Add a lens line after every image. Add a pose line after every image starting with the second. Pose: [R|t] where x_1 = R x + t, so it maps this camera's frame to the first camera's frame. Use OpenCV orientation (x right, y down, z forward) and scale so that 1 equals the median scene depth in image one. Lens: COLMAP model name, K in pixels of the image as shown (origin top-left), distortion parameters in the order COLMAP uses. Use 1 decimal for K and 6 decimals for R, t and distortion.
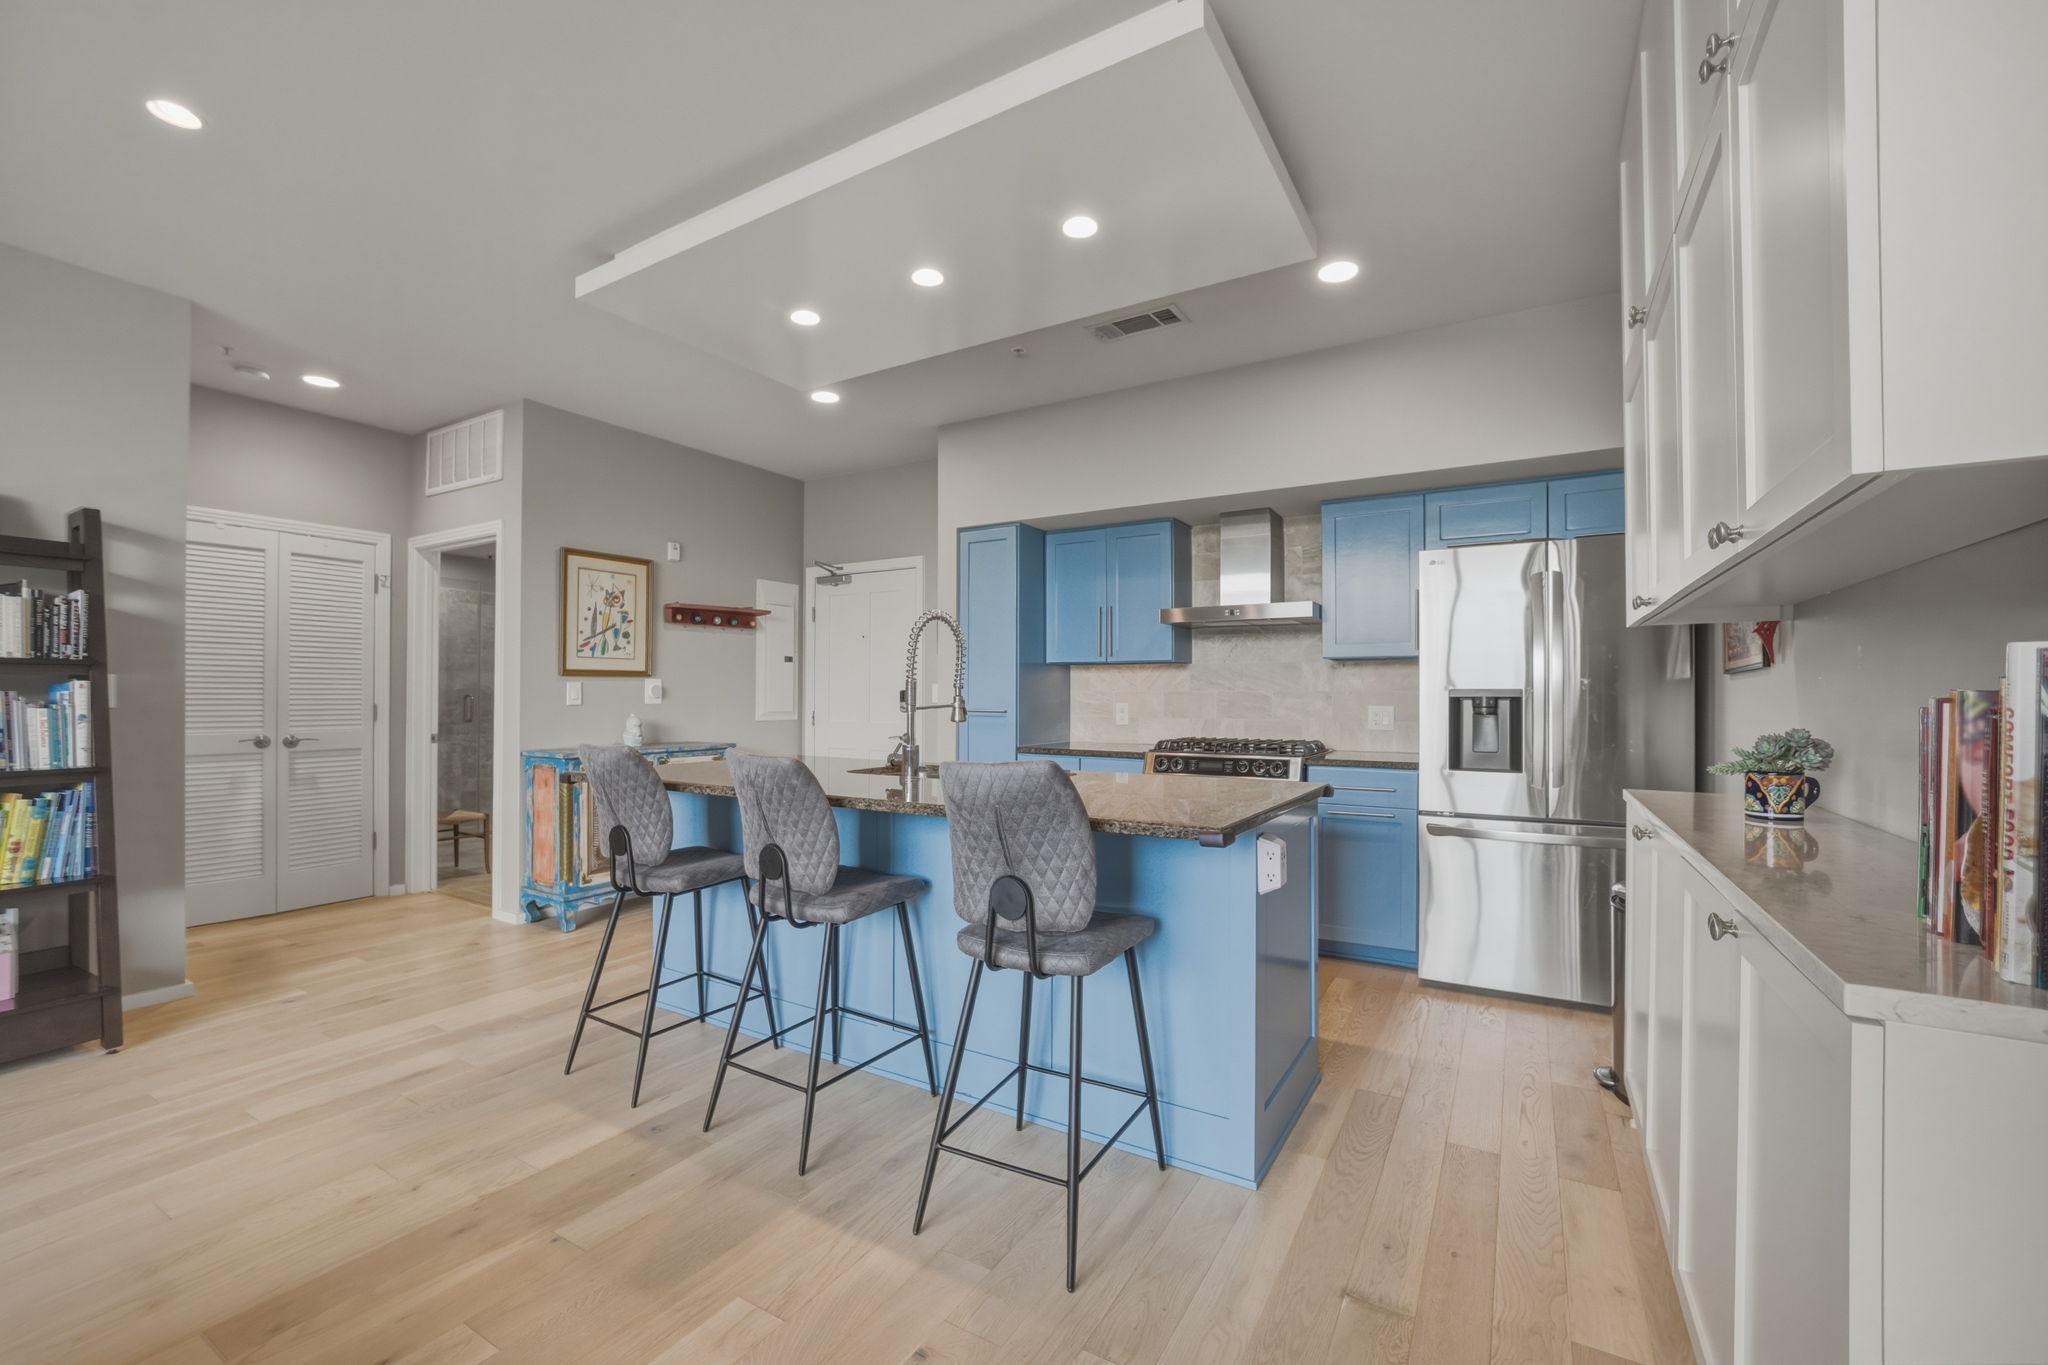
lens RADIAL K [[859.8, 0, 1018.2], [0, 859.8, 694.1], [0, 0, 1]] dist [-0.008530, 0.000213]
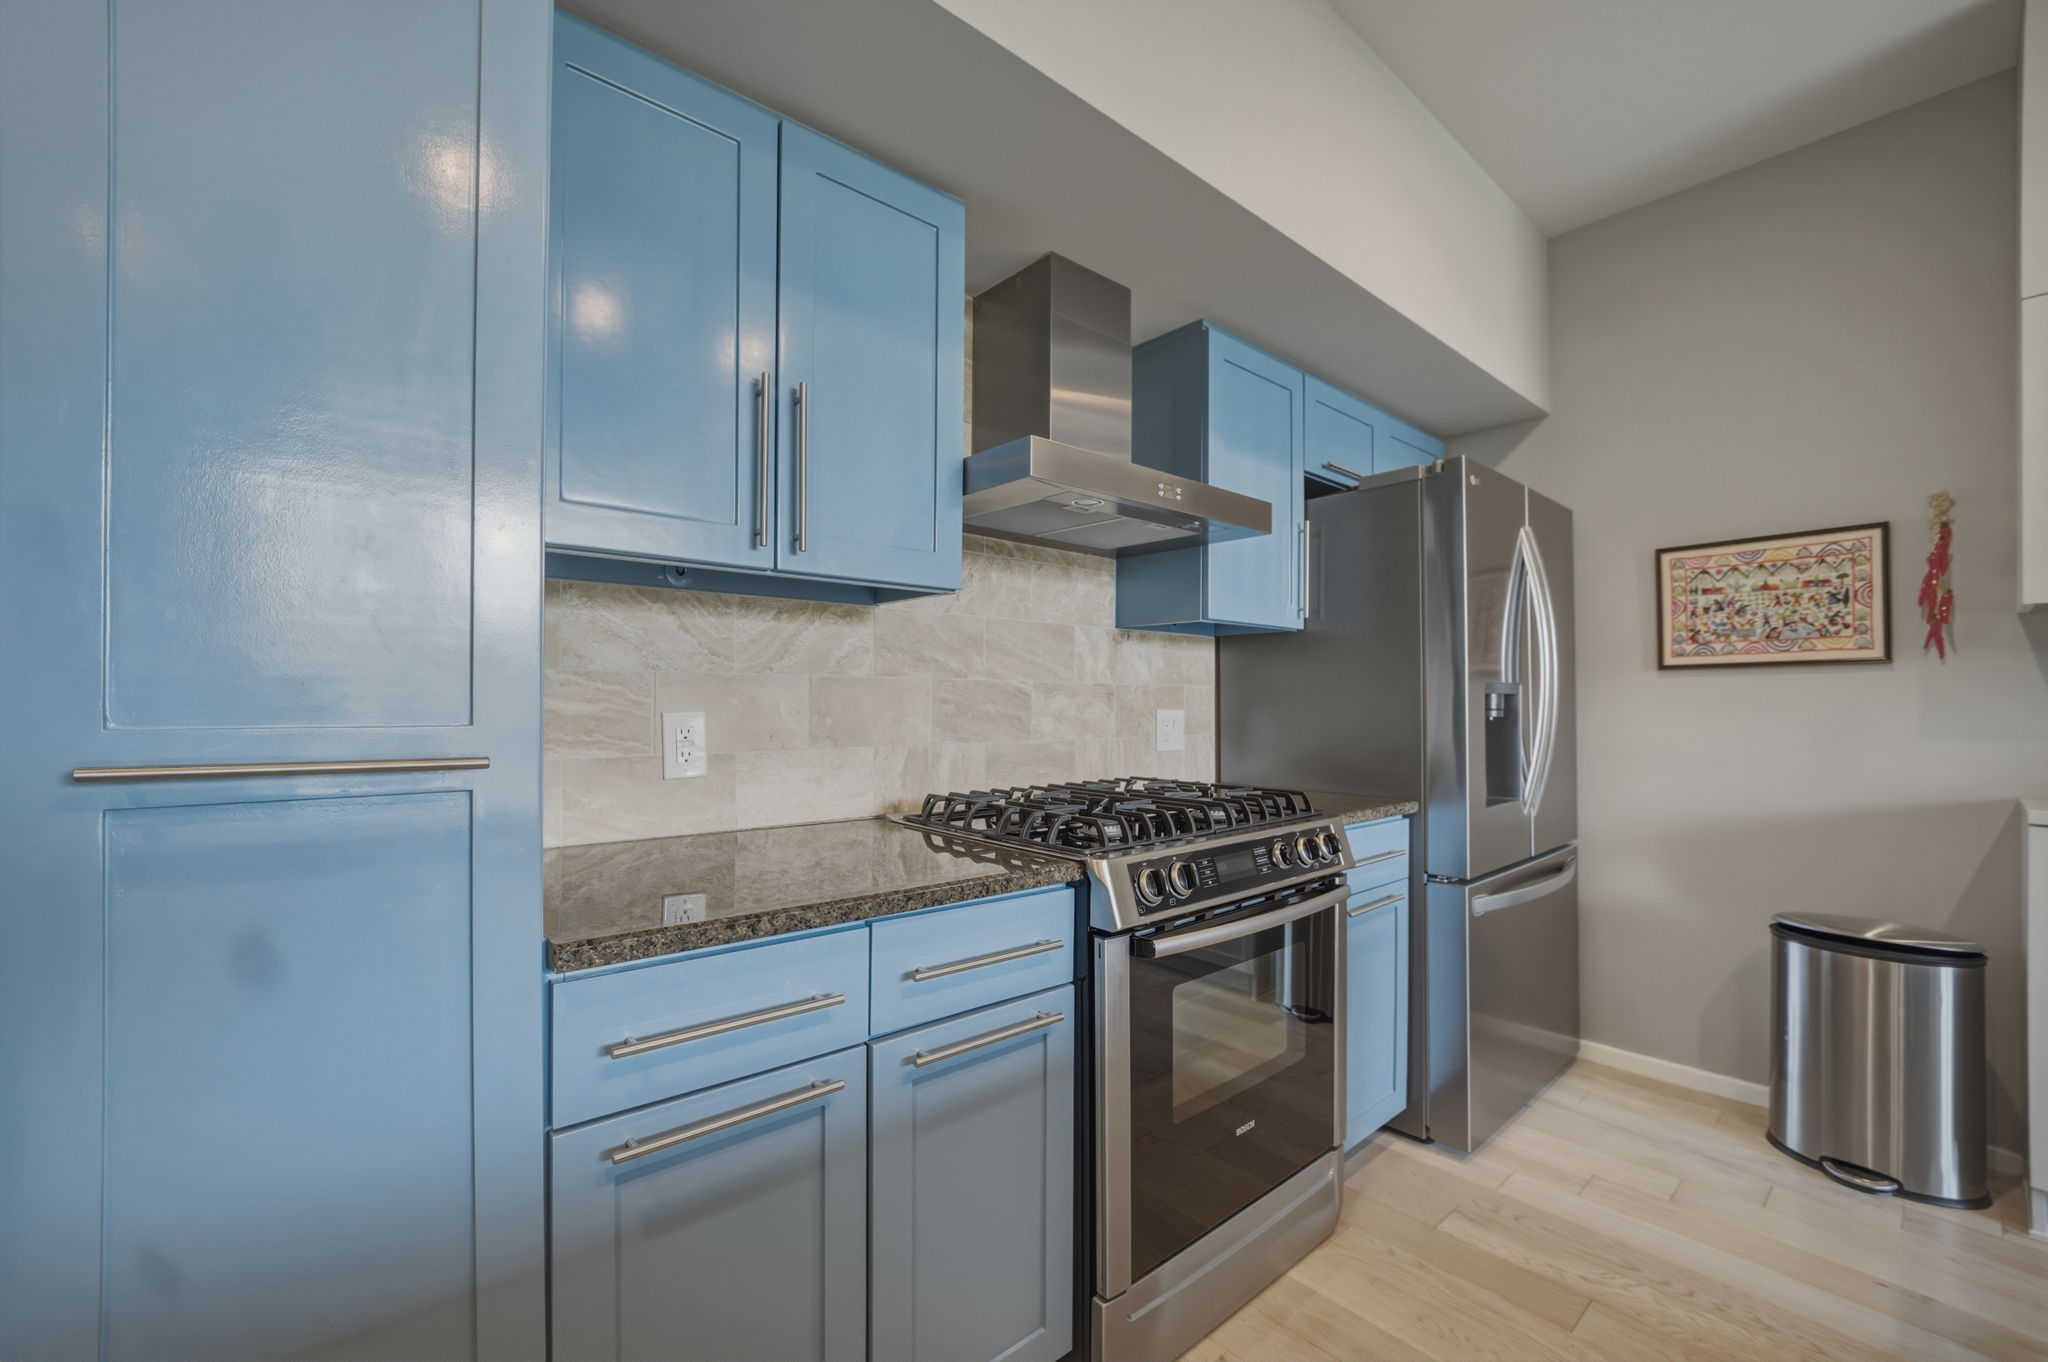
lens RADIAL K [[859.8, 0, 1018.2], [0, 859.8, 692.6], [0, 0, 1]] dist [-0.008530, 0.000213]
pose [[0.295055, 0.007765, 0.955449, -0.160230], [-0.005292, 0.999965, -0.006492, 0.005963], [-0.955466, -0.003140, 0.295086, 0.868242]]
